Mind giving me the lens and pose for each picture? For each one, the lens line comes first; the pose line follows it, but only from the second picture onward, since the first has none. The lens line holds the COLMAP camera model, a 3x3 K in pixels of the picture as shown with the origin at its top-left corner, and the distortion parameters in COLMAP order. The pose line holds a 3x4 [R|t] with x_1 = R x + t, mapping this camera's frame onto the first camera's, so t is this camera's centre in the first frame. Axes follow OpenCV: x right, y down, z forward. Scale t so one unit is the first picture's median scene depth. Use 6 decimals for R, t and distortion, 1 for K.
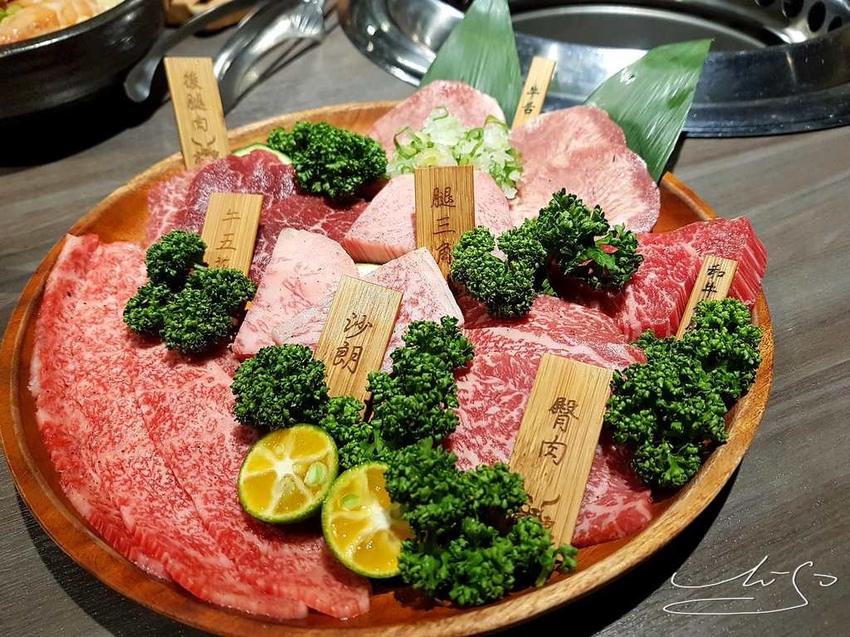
lens RADIAL K [[655.3, 0, 427.7], [0, 655.3, 325.2], [0, 0, 1]] dist [-0.035581, 0.022344]
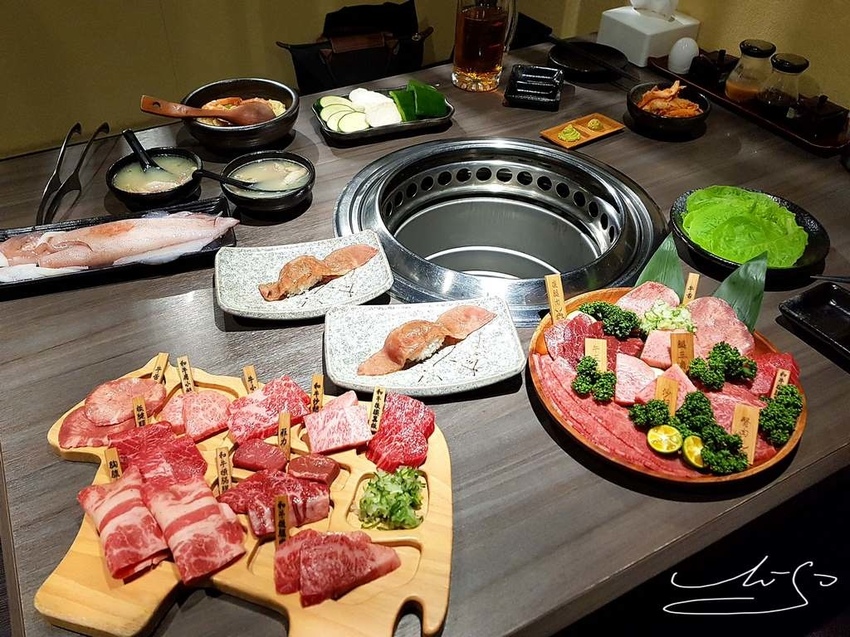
lens RADIAL K [[655.3, 0, 428.6], [0, 655.3, 312.3], [0, 0, 1]] dist [-0.035581, 0.022344]
pose [[0.998852, 0.017703, 0.044518, -1.259851], [-0.013565, 0.995705, -0.091580, -0.072080], [-0.045948, 0.090871, 0.994802, -1.812271]]
